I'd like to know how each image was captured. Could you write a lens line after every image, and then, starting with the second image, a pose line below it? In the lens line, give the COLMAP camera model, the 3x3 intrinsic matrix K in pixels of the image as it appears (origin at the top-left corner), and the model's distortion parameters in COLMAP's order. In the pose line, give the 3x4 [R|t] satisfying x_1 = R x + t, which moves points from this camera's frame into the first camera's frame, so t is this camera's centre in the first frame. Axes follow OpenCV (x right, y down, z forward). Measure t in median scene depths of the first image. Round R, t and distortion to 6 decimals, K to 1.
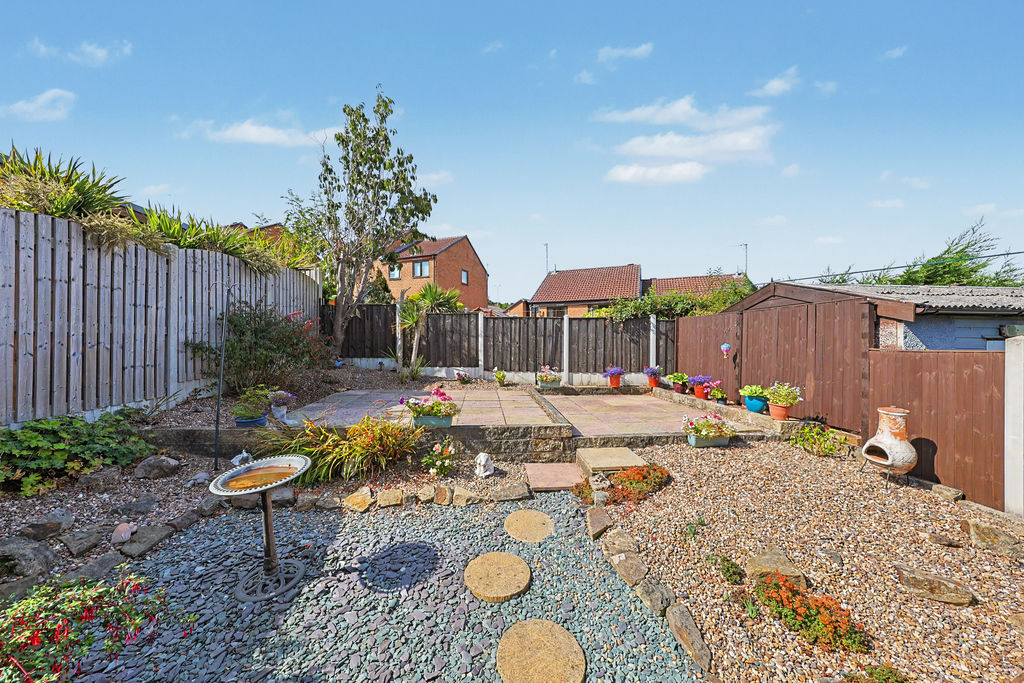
lens RADIAL K [[346.6, 0, 511.3], [0, 346.6, 340.1], [0, 0, 1]] dist [0.009212, -0.001498]
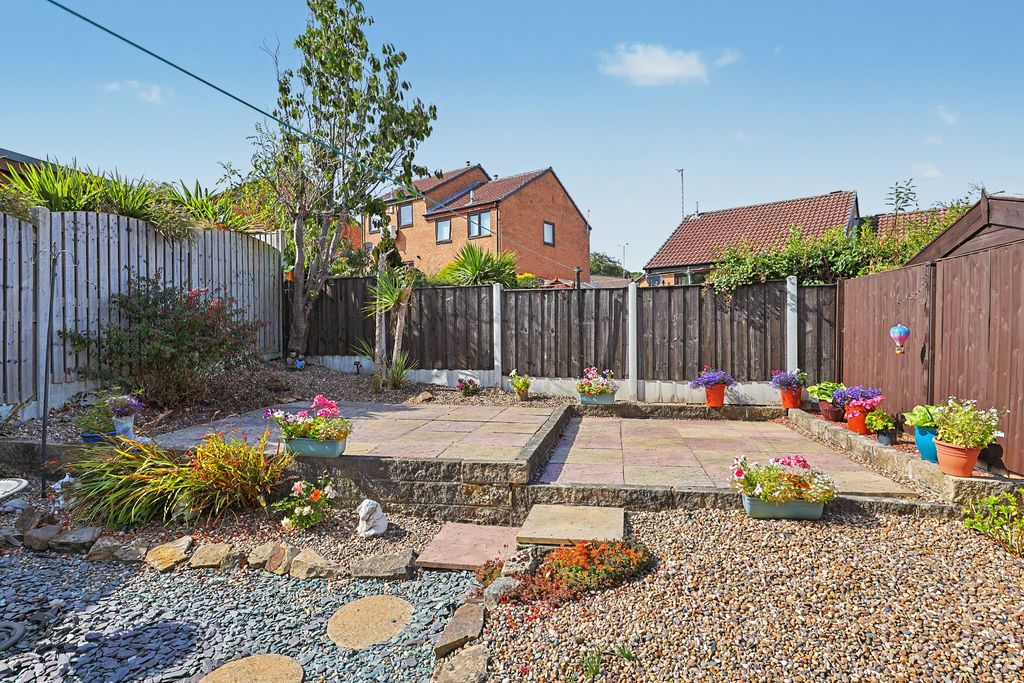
lens RADIAL K [[540.8, 0, 520.1], [0, 540.8, 335.7], [0, 0, 1]] dist [0.013539, -0.007095]
pose [[0.965440, -0.010114, -0.260428, 0.354741], [0.011367, 0.999930, 0.003304, 0.021363], [0.260376, -0.006150, 0.965488, 0.096620]]
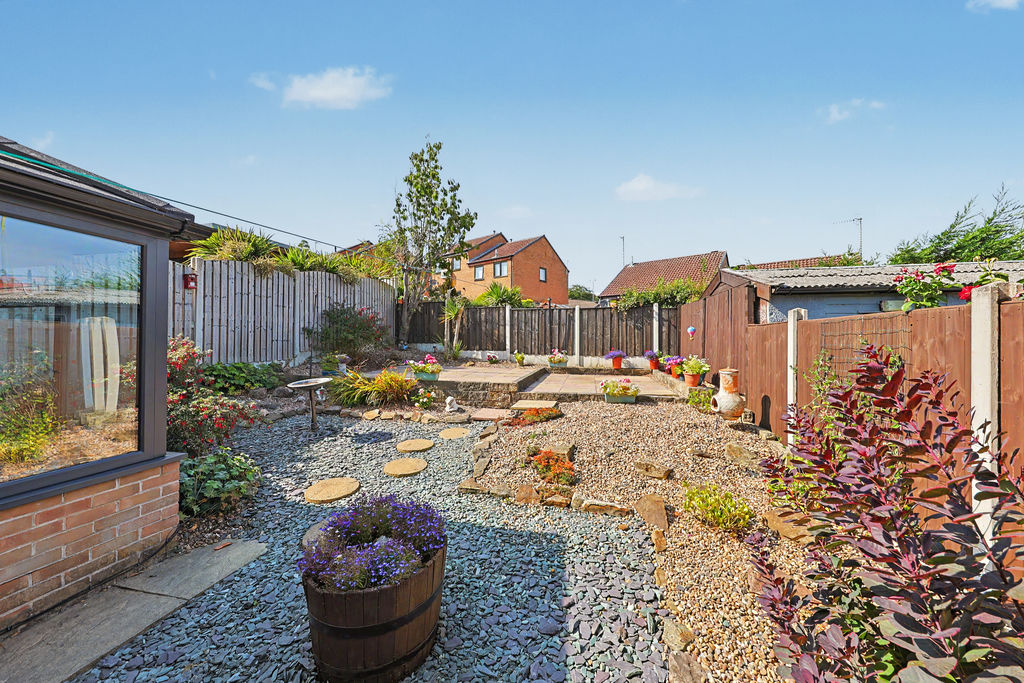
lens RADIAL K [[359.8, 0, 516.8], [0, 359.8, 335.1], [0, 0, 1]] dist [0.004422, -0.000207]
pose [[0.956923, -0.005573, -0.290290, 0.521434], [0.003348, 0.999961, -0.008161, 0.056985], [0.290324, 0.006837, 0.956904, -0.336212]]
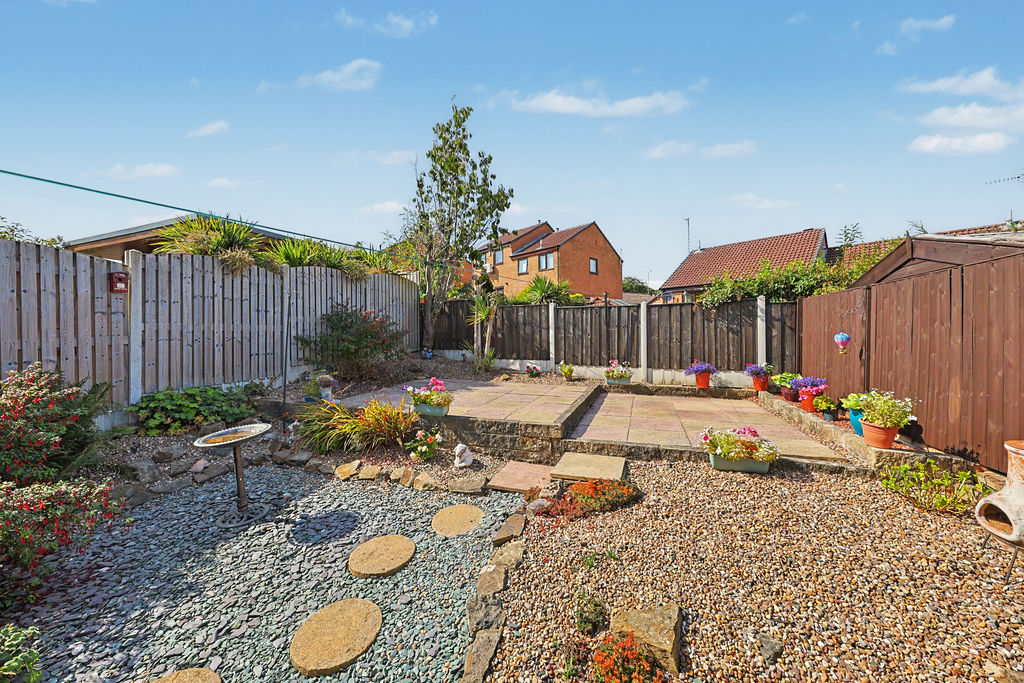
lens RADIAL K [[359.8, 0, 519.3], [0, 359.8, 333.9], [0, 0, 1]] dist [0.004422, -0.000207]
pose [[0.911706, -0.010982, -0.410697, 0.405550], [0.012825, 0.999916, 0.001733, 0.003778], [0.410644, -0.006848, 0.911770, 0.090374]]
